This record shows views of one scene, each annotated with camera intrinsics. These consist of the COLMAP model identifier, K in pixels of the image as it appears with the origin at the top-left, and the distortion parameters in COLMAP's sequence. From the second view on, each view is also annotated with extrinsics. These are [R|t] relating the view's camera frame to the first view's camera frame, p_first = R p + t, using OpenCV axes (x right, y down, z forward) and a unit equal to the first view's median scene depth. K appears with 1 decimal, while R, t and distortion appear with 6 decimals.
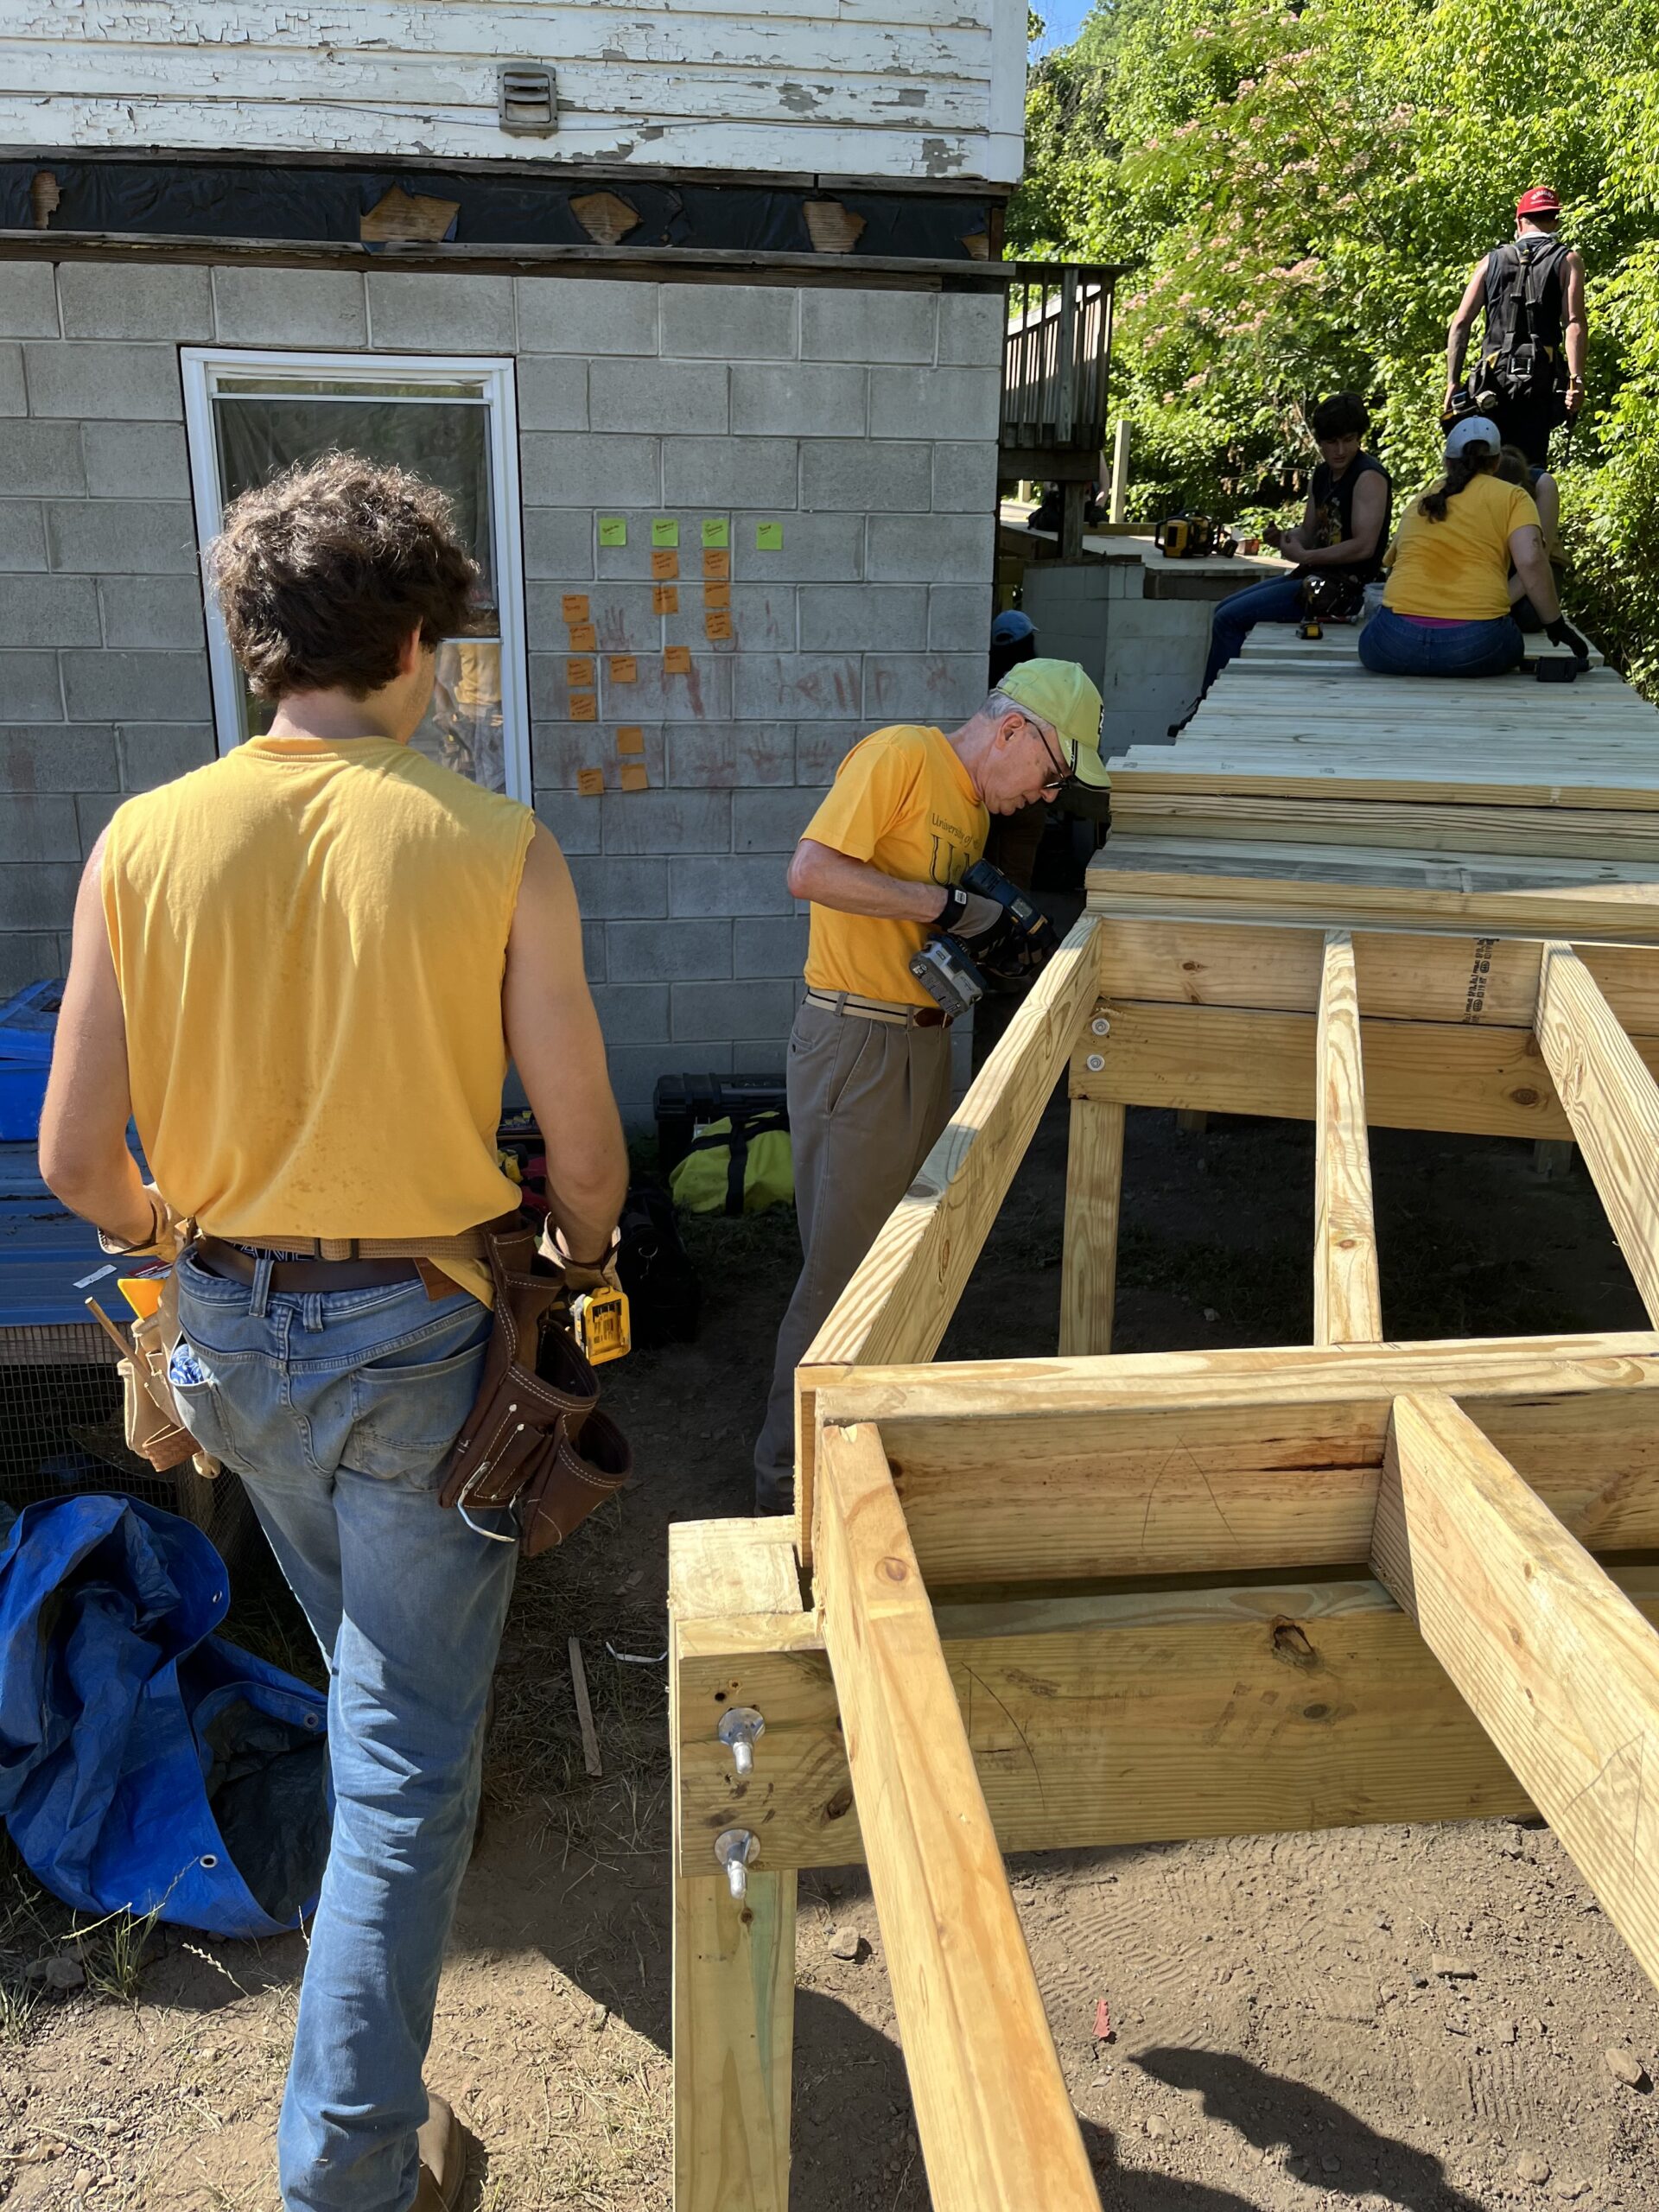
lens RADIAL K [[1705.8, 0, 829.5], [0, 1705.8, 1106.0], [0, 0, 1]] dist [0.066257, -0.106625]
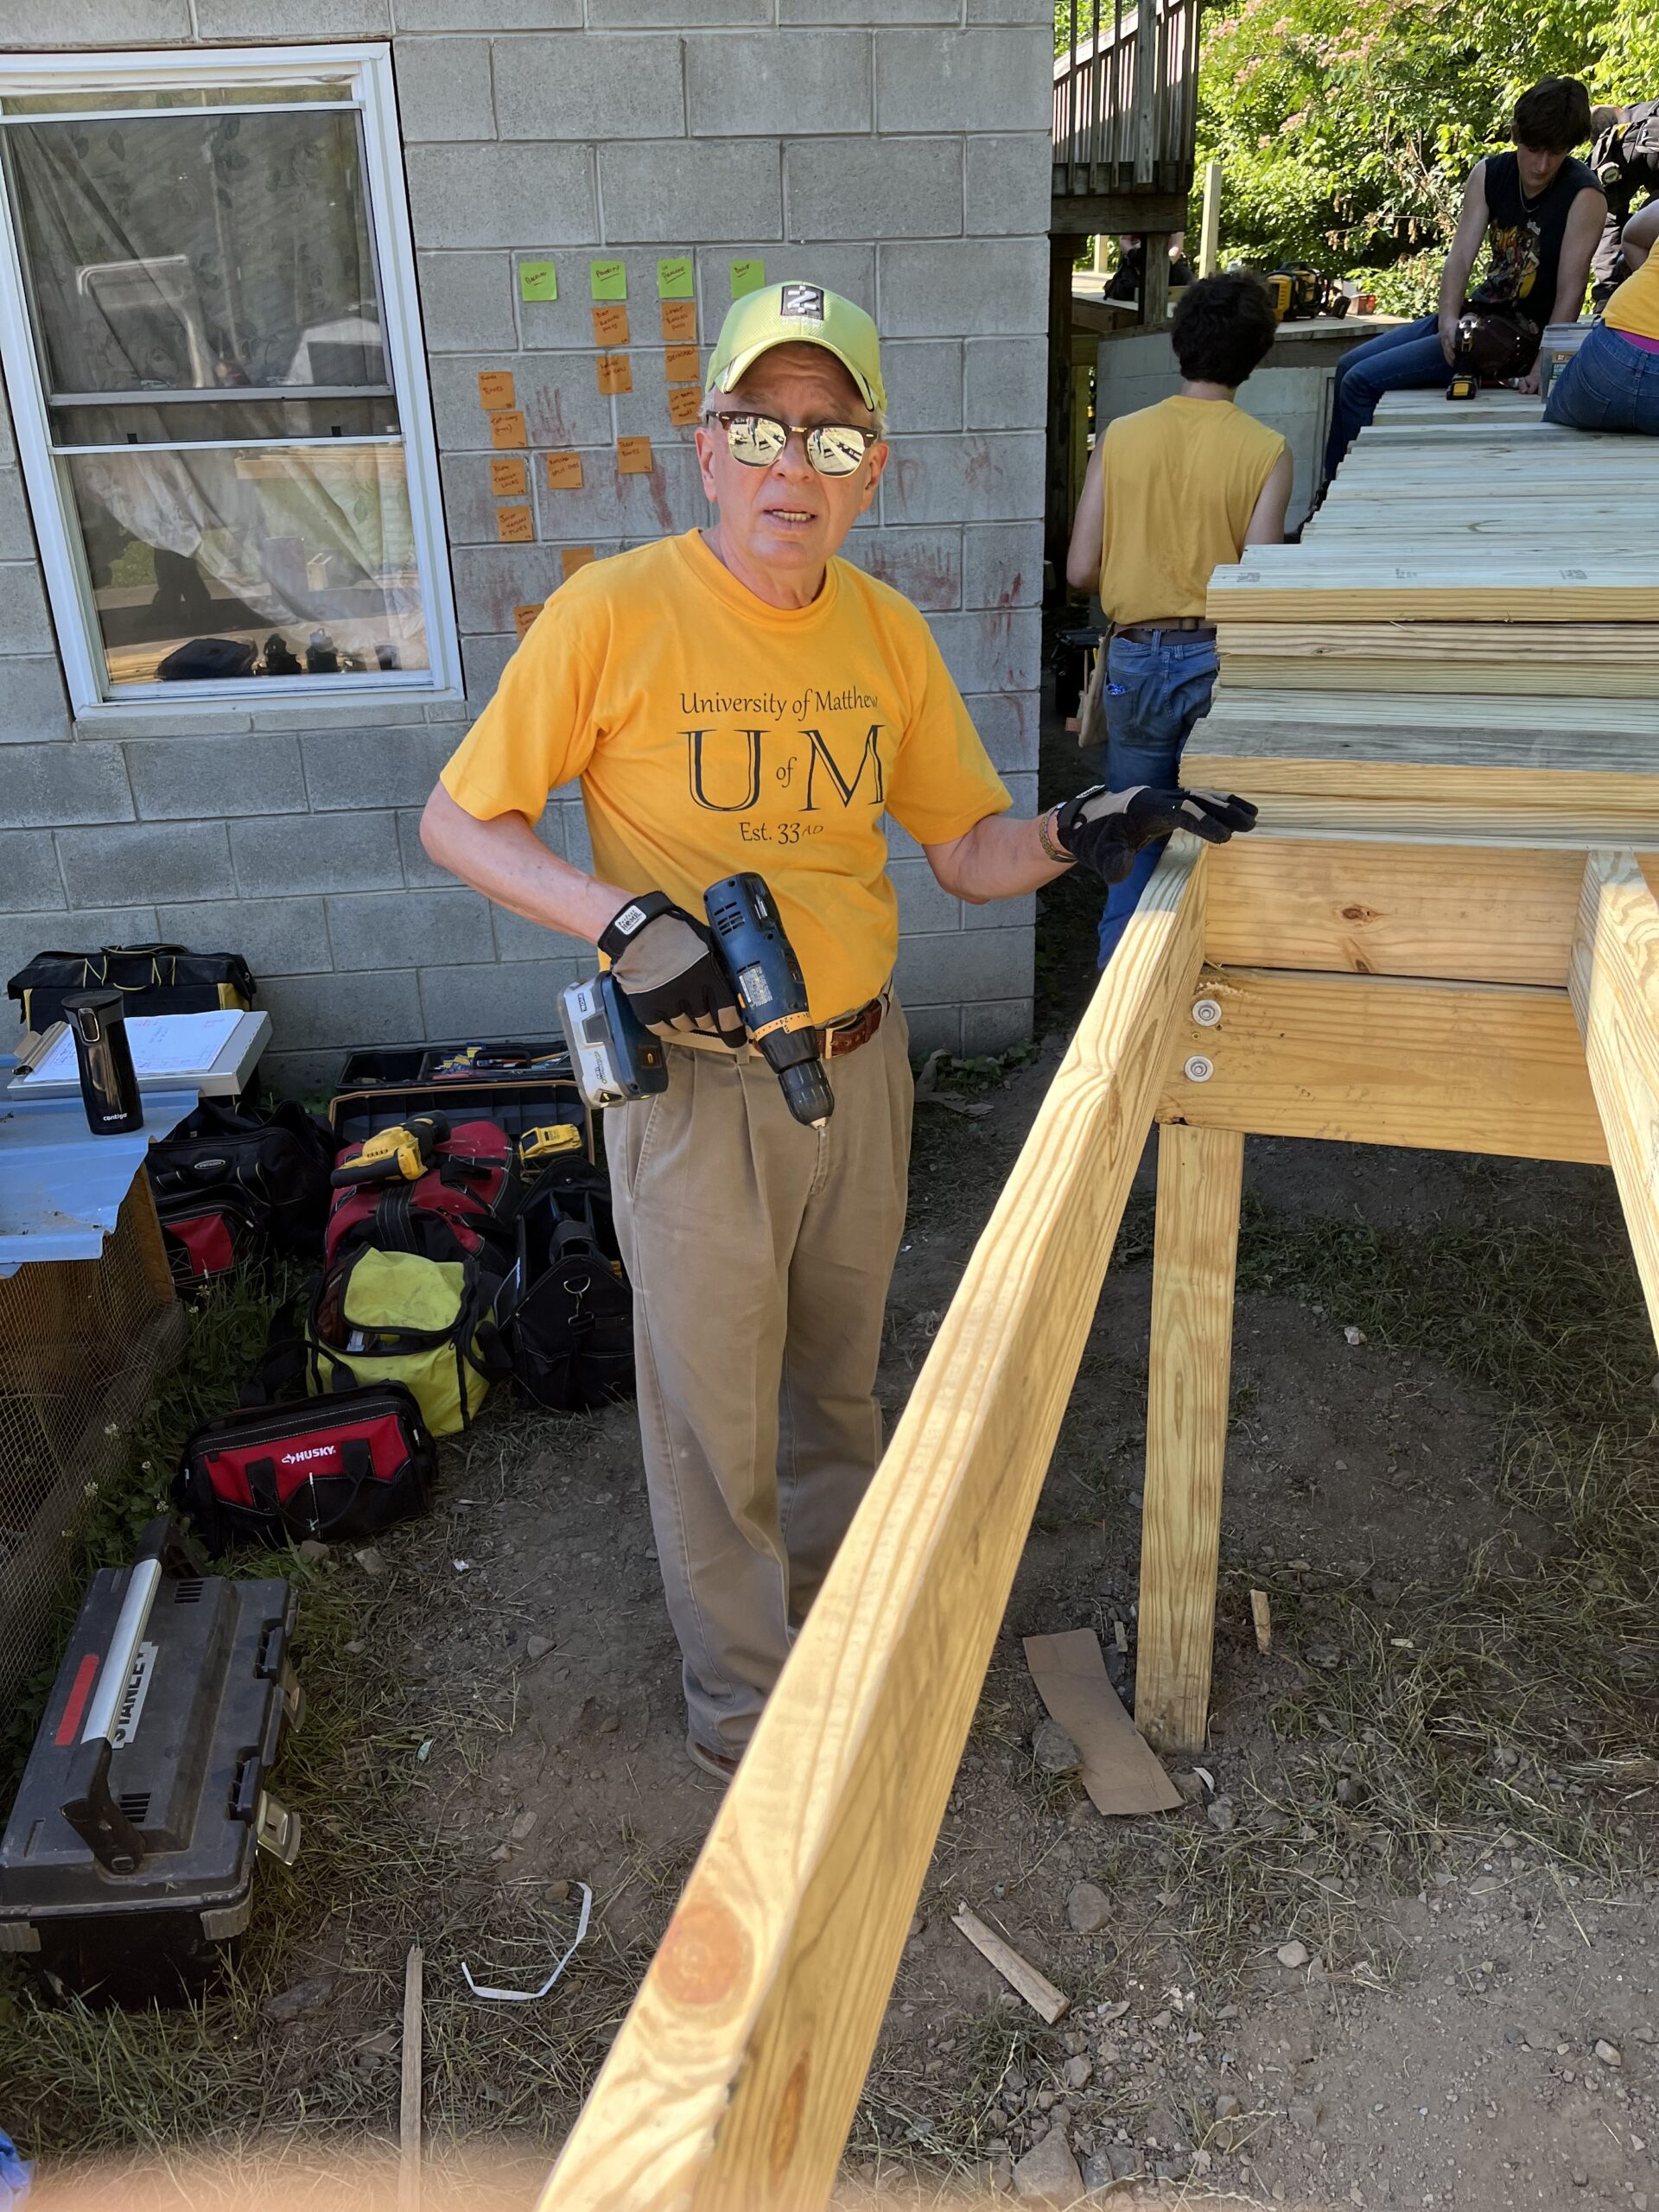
lens RADIAL K [[1700.2, 0, 846.5], [0, 1700.2, 1110.3], [0, 0, 1]] dist [0.070157, -0.099249]
pose [[0.998745, -0.025008, -0.043392, 0.025536], [0.029284, 0.994465, 0.100905, -0.036974], [0.040628, -0.102049, 0.993949, 0.177552]]
